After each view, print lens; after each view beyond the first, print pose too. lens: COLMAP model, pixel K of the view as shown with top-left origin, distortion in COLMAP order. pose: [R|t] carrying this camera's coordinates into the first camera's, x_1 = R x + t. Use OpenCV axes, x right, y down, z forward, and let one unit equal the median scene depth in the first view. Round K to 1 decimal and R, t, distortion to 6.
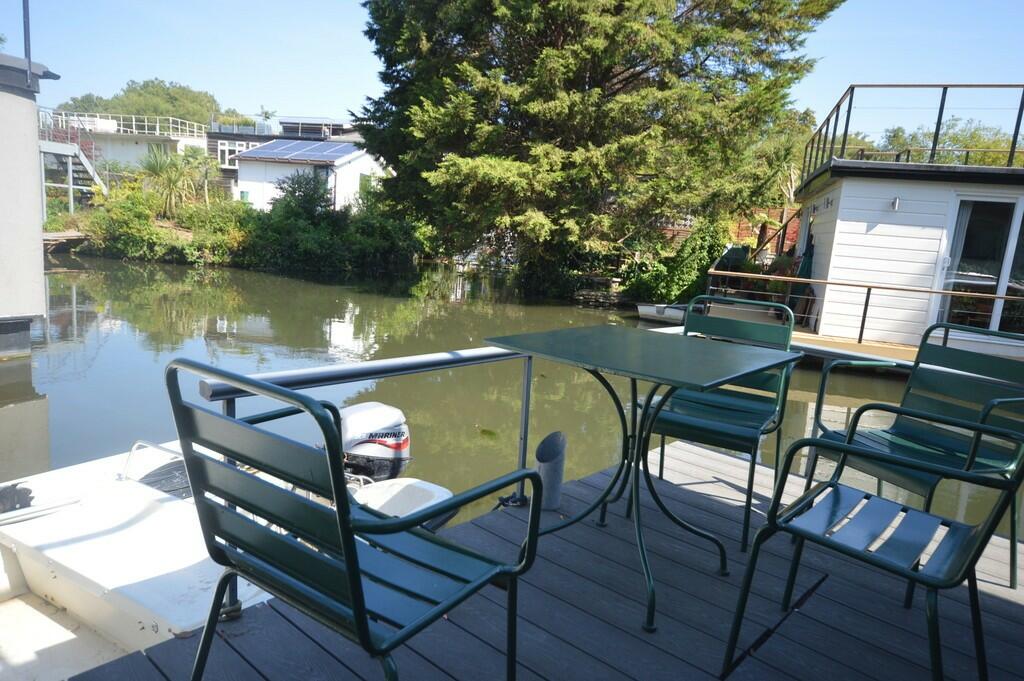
lens RADIAL K [[691.3, 0, 512.3], [0, 691.3, 341.7], [0, 0, 1]] dist [0.005398, 0.022643]
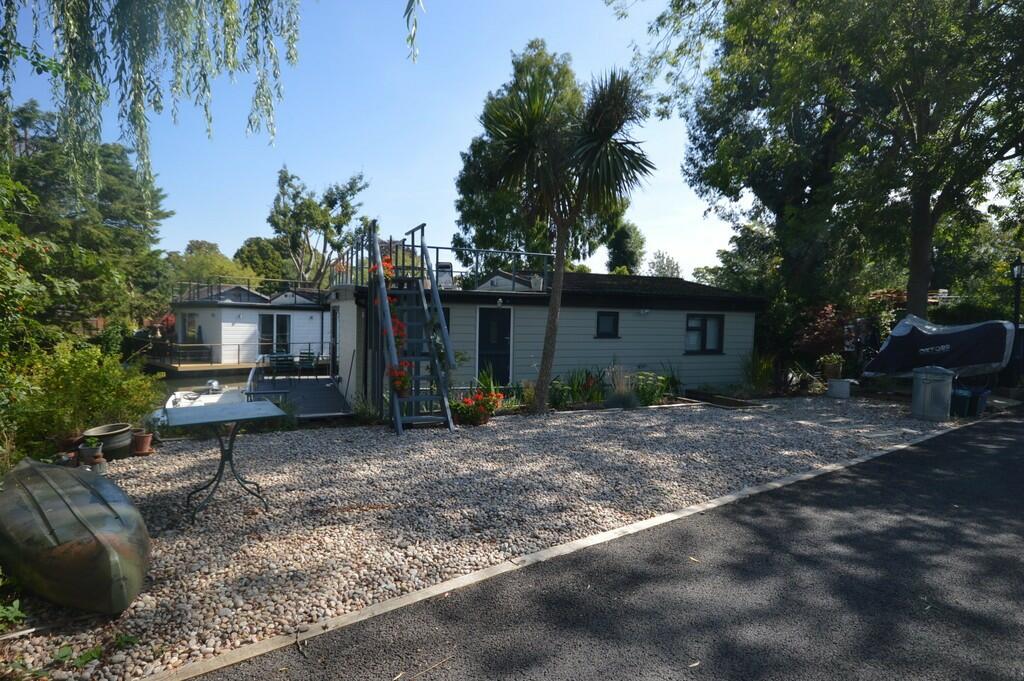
lens RADIAL K [[556.1, 0, 506.3], [0, 556.1, 342.0], [0, 0, 1]] dist [0.002422, 0.001272]
pose [[0.425514, -0.102010, 0.899184, -0.672175], [0.169931, 0.984958, 0.031326, 0.016475], [-0.888854, 0.139470, 0.436448, -0.615706]]
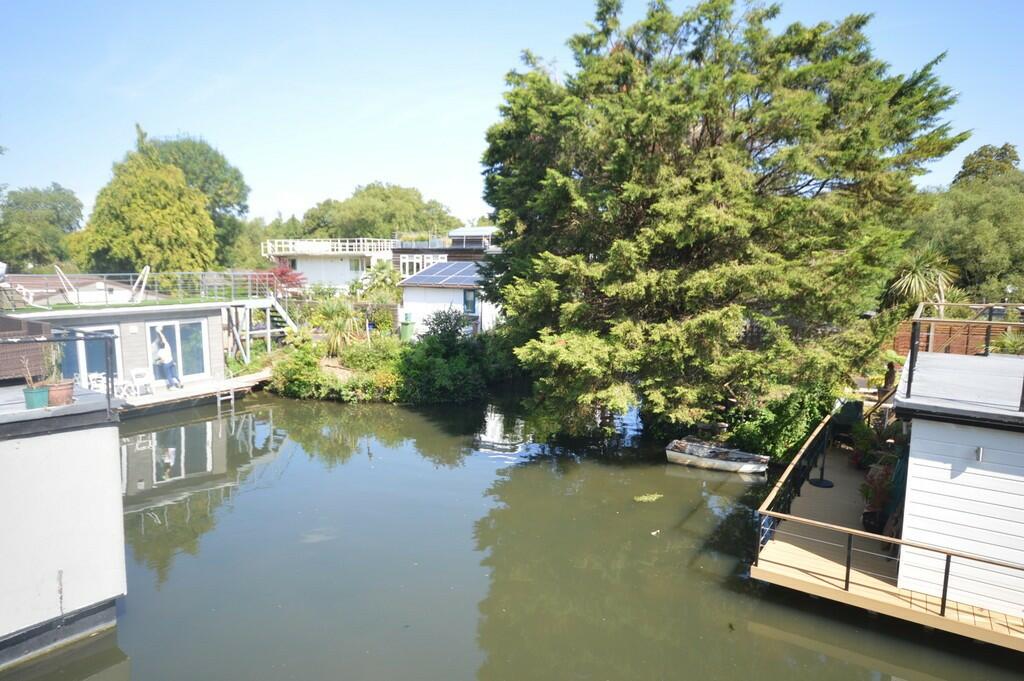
lens RADIAL K [[637.9, 0, 509.6], [0, 637.9, 343.3], [0, 0, 1]] dist [0.002762, 0.014806]
pose [[0.961714, -0.027951, -0.272625, 0.127800], [0.010111, 0.997727, -0.066624, -0.175535], [0.273867, 0.061317, 0.959811, 0.038475]]
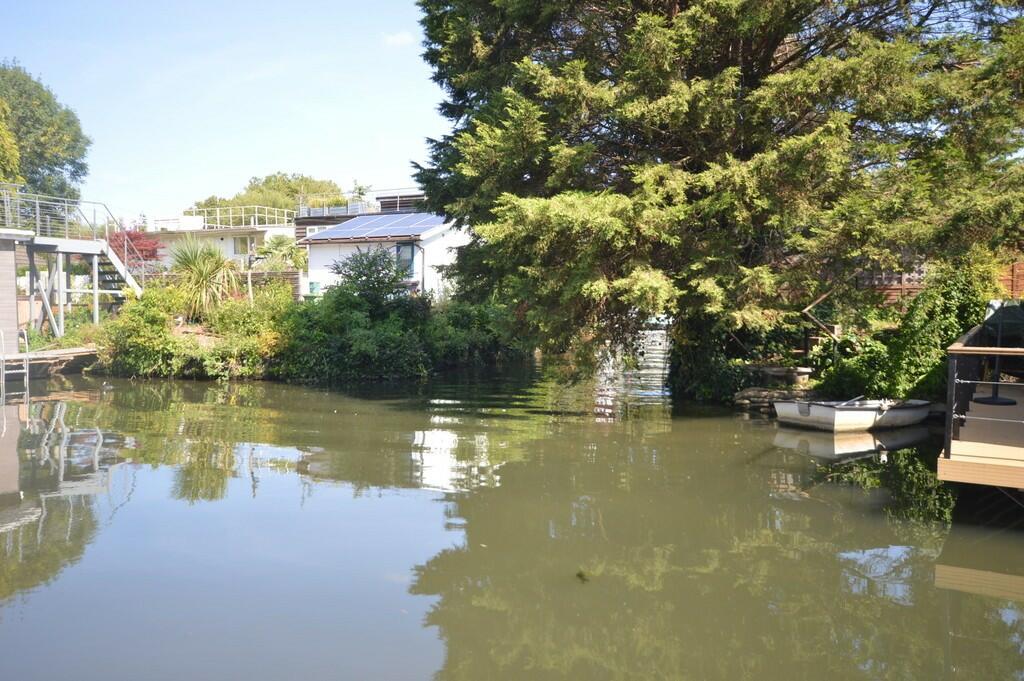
lens RADIAL K [[855.6, 0, 509.0], [0, 855.6, 341.2], [0, 0, 1]] dist [0.007638, 0.033882]
pose [[0.974307, -0.060327, -0.216995, 0.069708], [0.031236, 0.990343, -0.135076, -0.021653], [0.223048, 0.124827, 0.966782, 0.212583]]
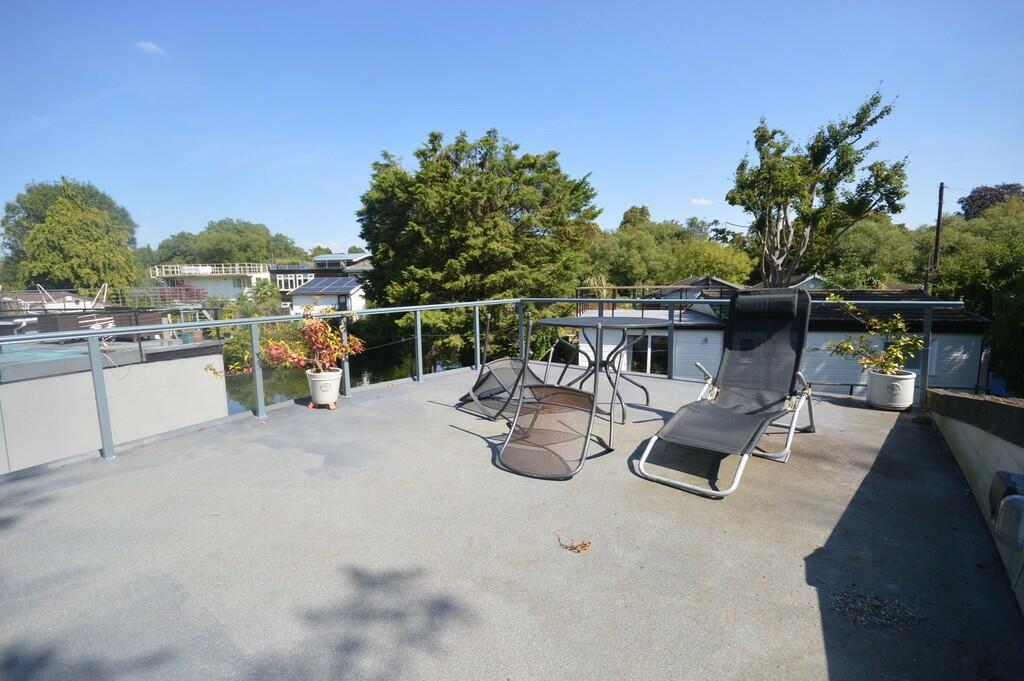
lens RADIAL K [[456.3, 0, 511.2], [0, 456.3, 343.8], [0, 0, 1]] dist [-0.004629, -0.000446]
pose [[0.992748, -0.096892, 0.071159, 0.092137], [0.099460, 0.994478, -0.033474, -0.097029], [-0.067523, 0.040309, 0.996903, -0.287326]]
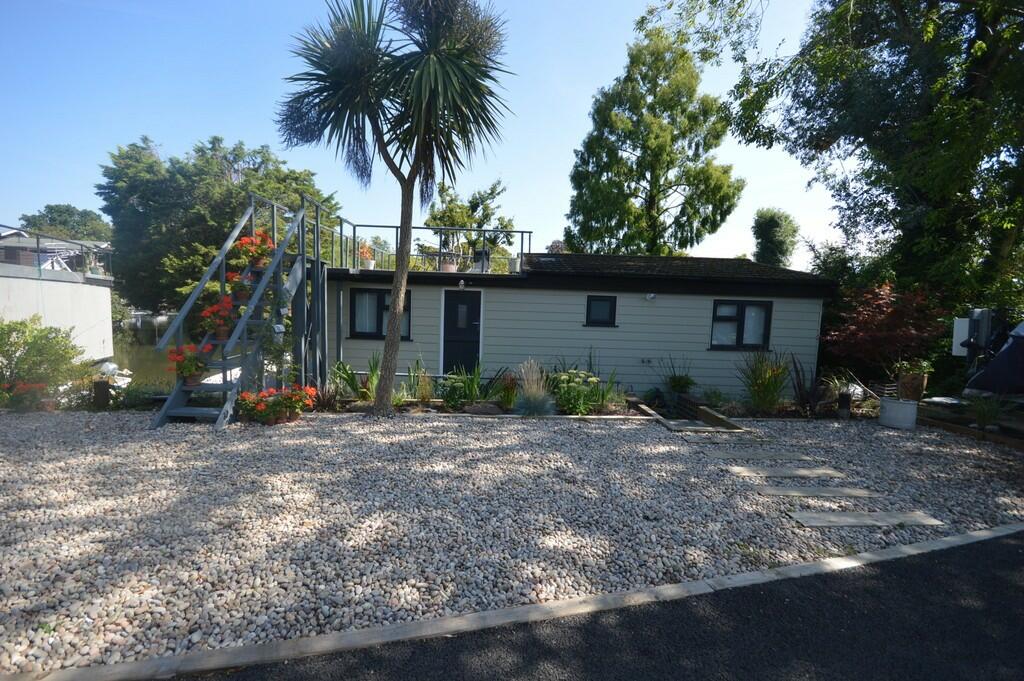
lens RADIAL K [[456.3, 0, 503.1], [0, 456.3, 346.5], [0, 0, 1]] dist [-0.004629, -0.000446]
pose [[0.725904, -0.114798, 0.678148, -0.361555], [0.139865, 0.990009, 0.017876, 0.059202], [-0.673425, 0.081873, 0.734708, -0.733956]]
